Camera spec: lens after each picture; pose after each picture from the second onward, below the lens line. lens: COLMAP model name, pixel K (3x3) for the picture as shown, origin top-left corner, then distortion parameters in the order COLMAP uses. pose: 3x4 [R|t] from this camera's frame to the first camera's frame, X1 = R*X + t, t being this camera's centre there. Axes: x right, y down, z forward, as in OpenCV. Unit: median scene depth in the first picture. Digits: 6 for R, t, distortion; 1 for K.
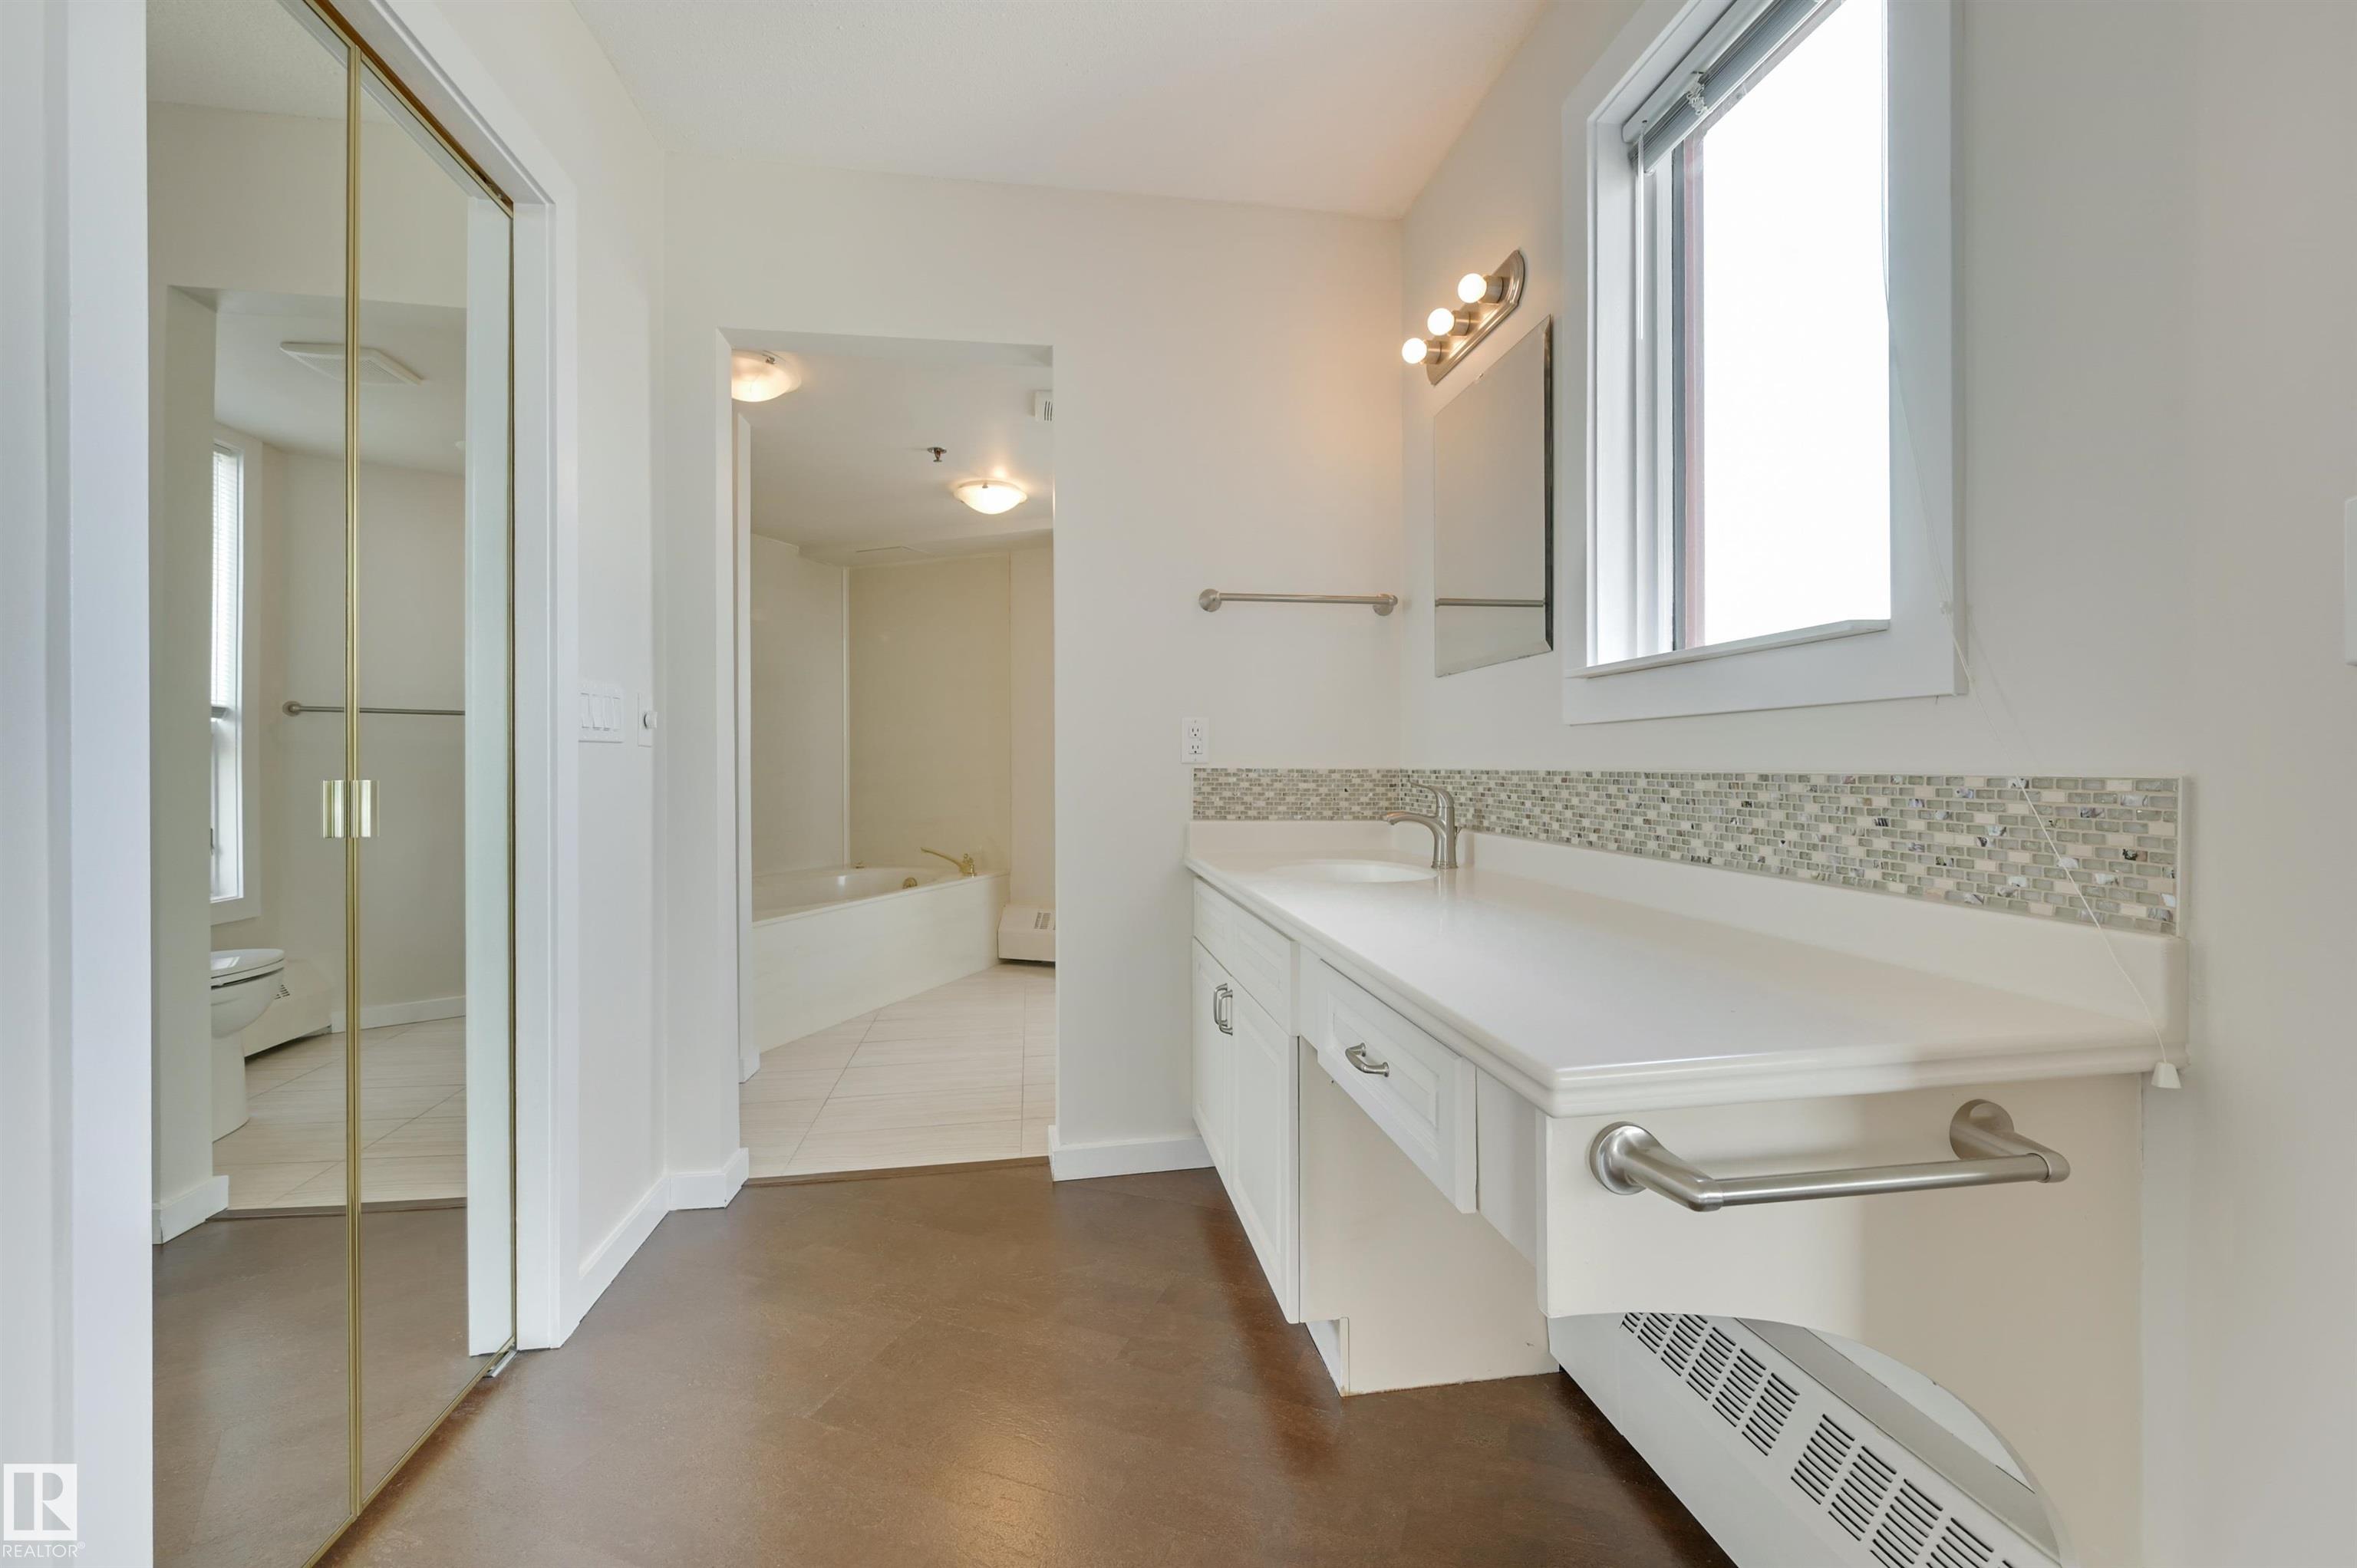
lens RADIAL K [[963.1, 0, 1191.2], [0, 963.1, 771.3], [0, 0, 1]] dist [0.002377, -0.000057]
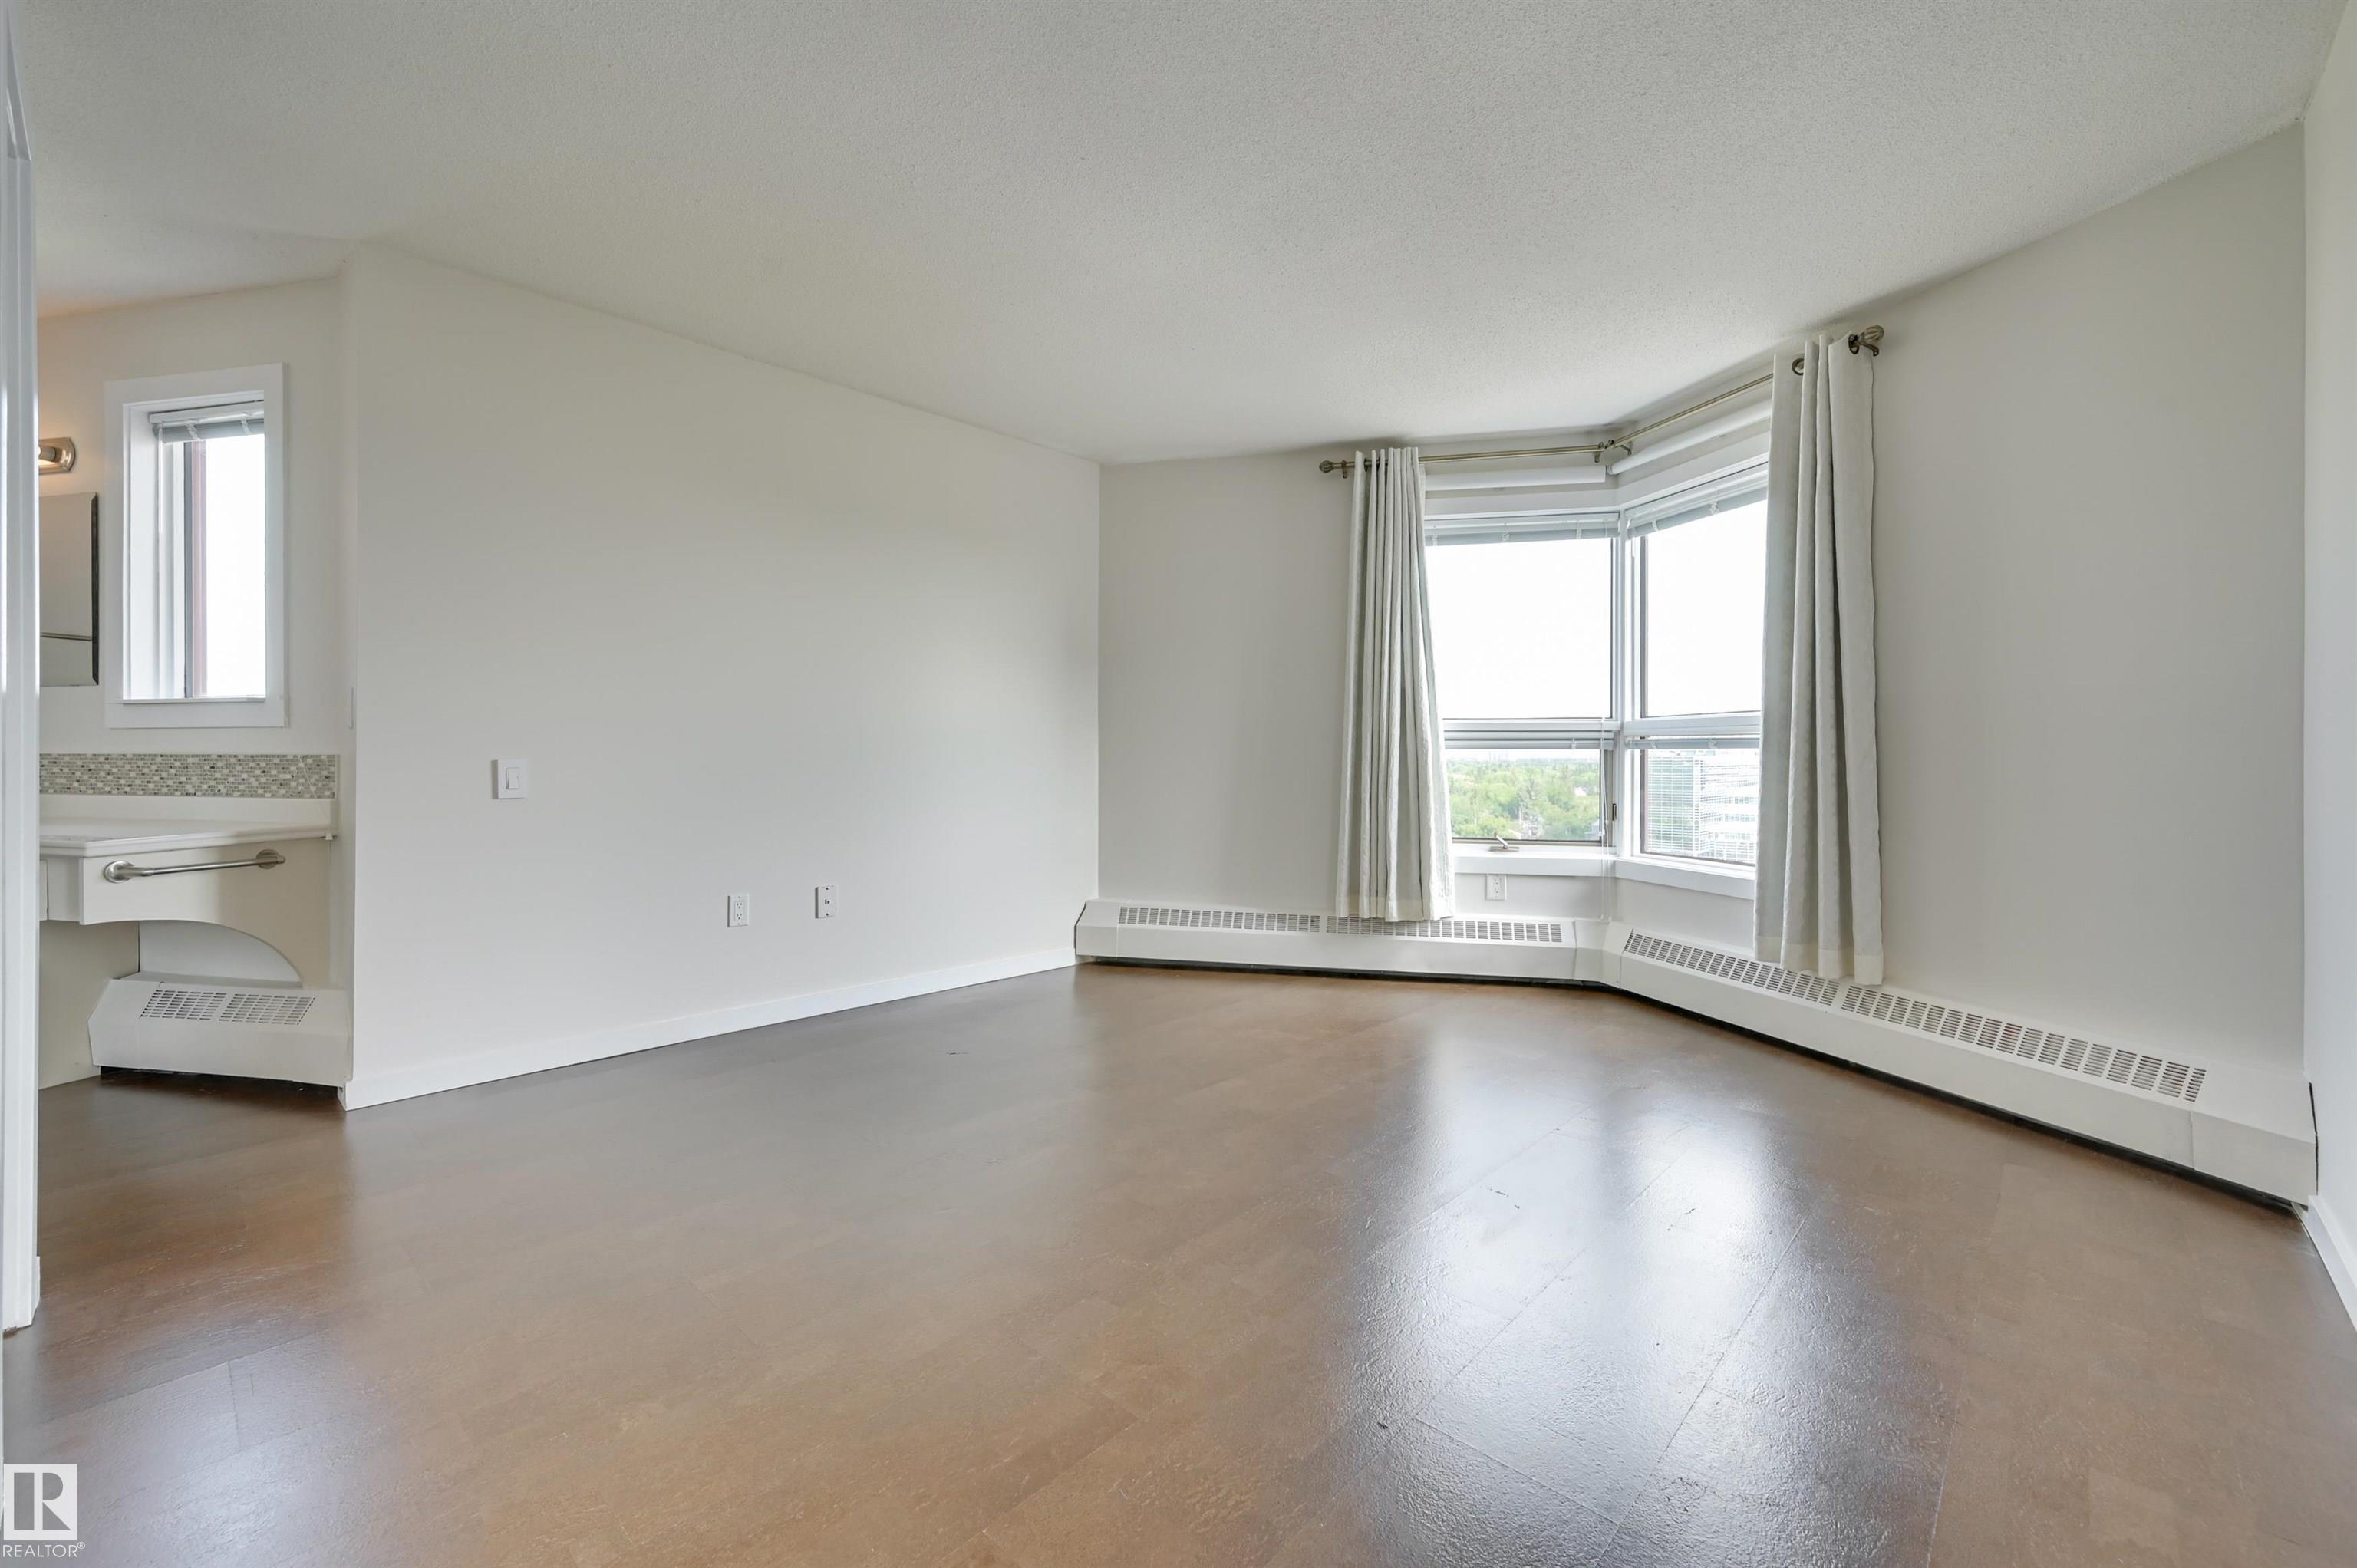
lens RADIAL K [[963.1, 0, 1189.7], [0, 963.1, 760.0], [0, 0, 1]] dist [0.002377, -0.000057]
pose [[0.375330, 0.001527, 0.926890, -0.772897], [0.002490, 0.999993, -0.002656, 0.030609], [-0.926888, 0.003305, 0.375324, -2.279860]]
